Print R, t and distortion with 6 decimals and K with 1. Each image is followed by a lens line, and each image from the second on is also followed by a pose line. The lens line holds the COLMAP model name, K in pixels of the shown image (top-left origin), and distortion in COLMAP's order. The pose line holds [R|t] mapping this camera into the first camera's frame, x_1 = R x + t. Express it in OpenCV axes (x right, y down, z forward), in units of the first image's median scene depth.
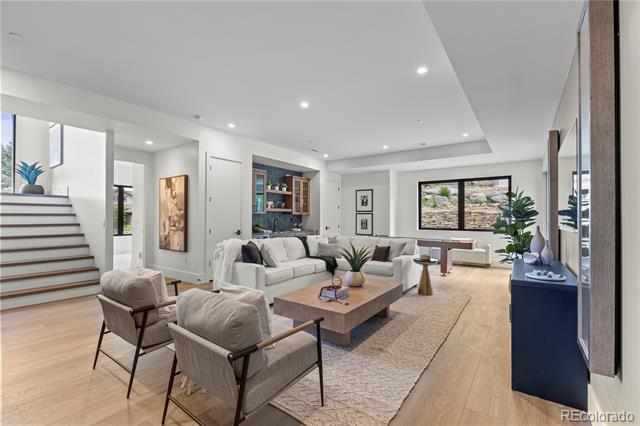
lens RADIAL K [[287.5, 0, 324.1], [0, 287.5, 213.9], [0, 0, 1]] dist [-0.002773, -0.000414]
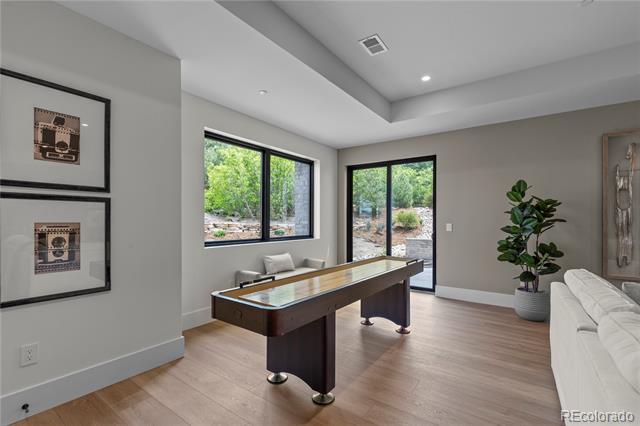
lens RADIAL K [[287.5, 0, 320.5], [0, 287.5, 216.4], [0, 0, 1]] dist [-0.002773, -0.000414]
pose [[0.015066, 0.004005, 0.999878, -0.070128], [-0.004466, 0.999982, -0.003938, 0.013417], [-0.999877, -0.004406, 0.015084, 0.810401]]
